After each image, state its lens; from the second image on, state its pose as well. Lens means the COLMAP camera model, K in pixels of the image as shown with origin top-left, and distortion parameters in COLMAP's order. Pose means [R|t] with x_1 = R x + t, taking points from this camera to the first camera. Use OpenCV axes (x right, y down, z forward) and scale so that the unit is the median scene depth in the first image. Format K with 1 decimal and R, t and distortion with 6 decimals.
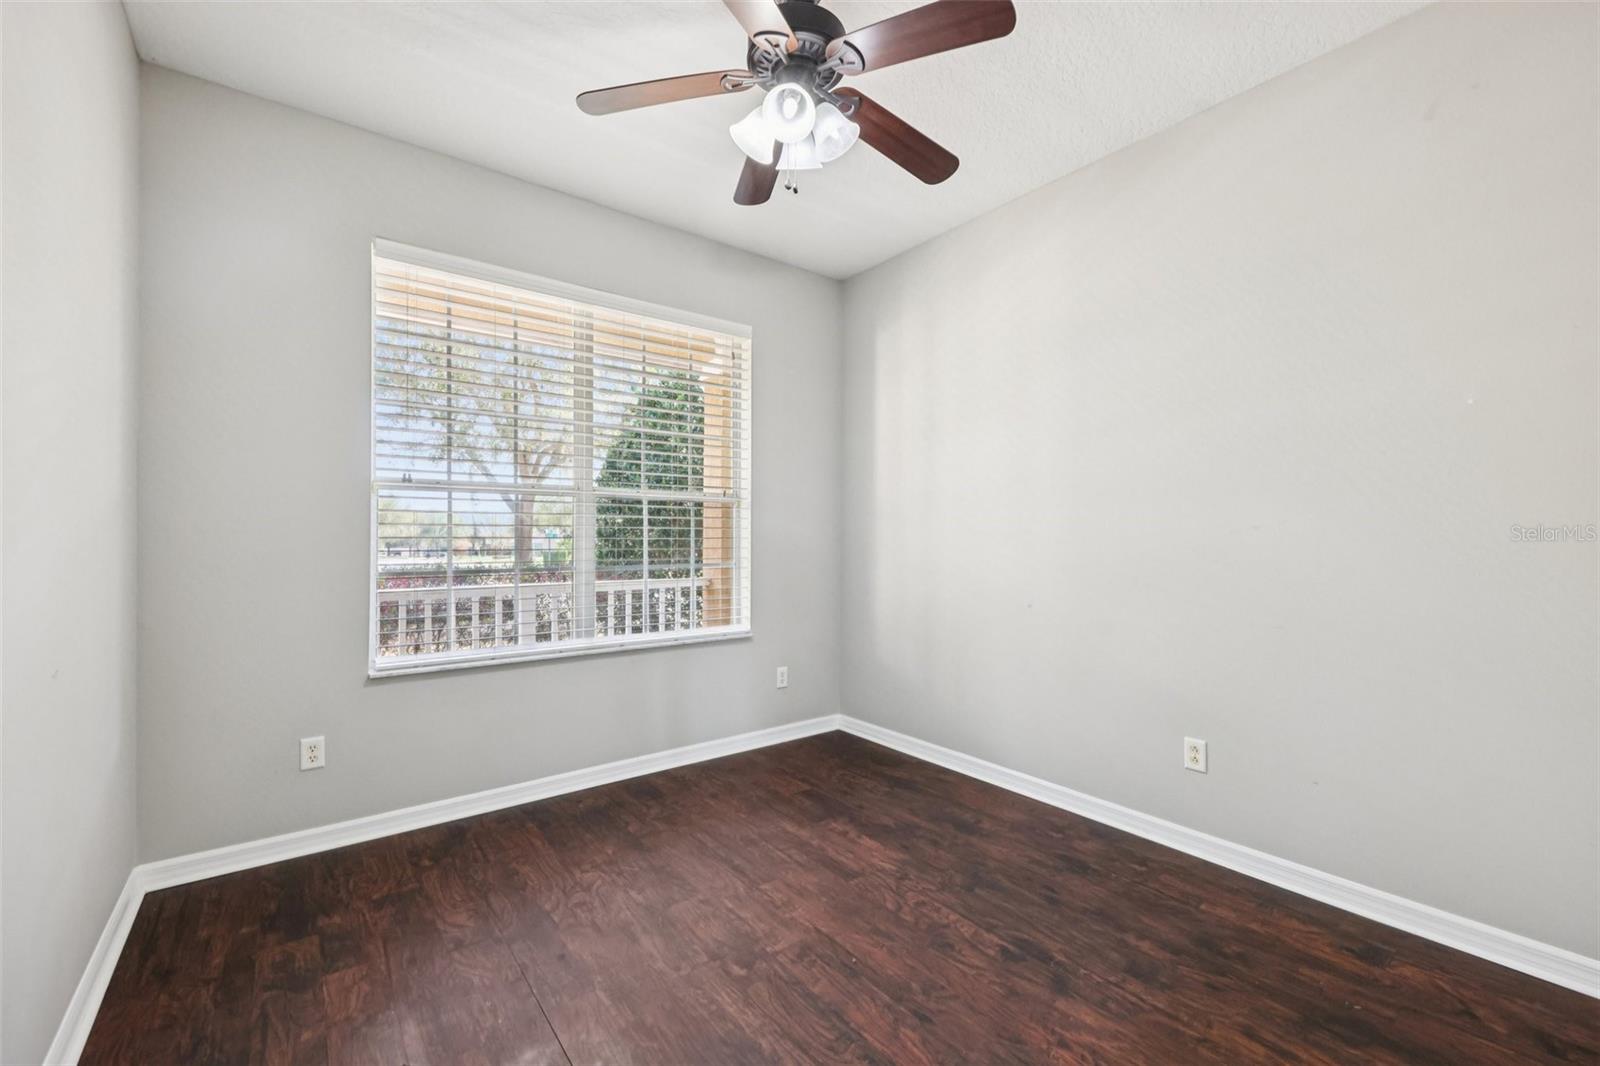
lens RADIAL K [[657.5, 0, 801.6], [0, 657.5, 534.5], [0, 0, 1]] dist [0.010456, -0.001132]
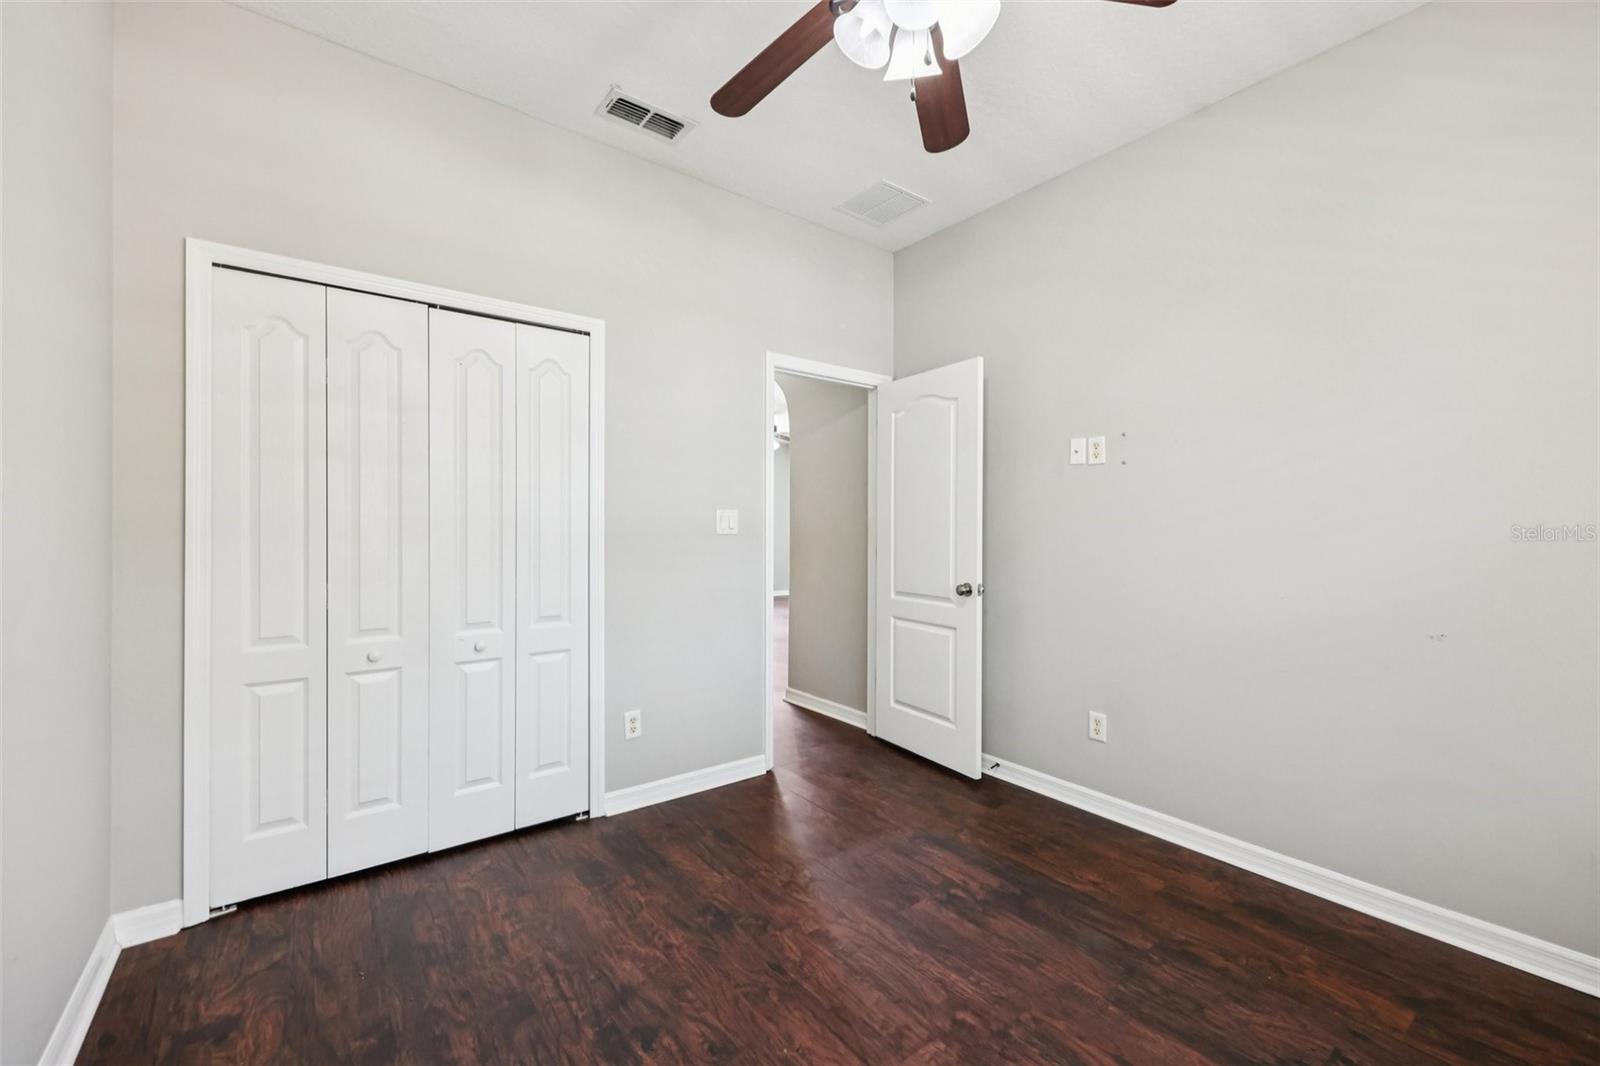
lens RADIAL K [[657.5, 0, 804.5], [0, 657.5, 536.5], [0, 0, 1]] dist [0.010456, -0.001132]
pose [[-0.999962, -0.005702, 0.006542, 0.125275], [-0.005682, 0.999979, 0.003033, 0.009671], [-0.006559, 0.002995, -0.999974, 1.964760]]
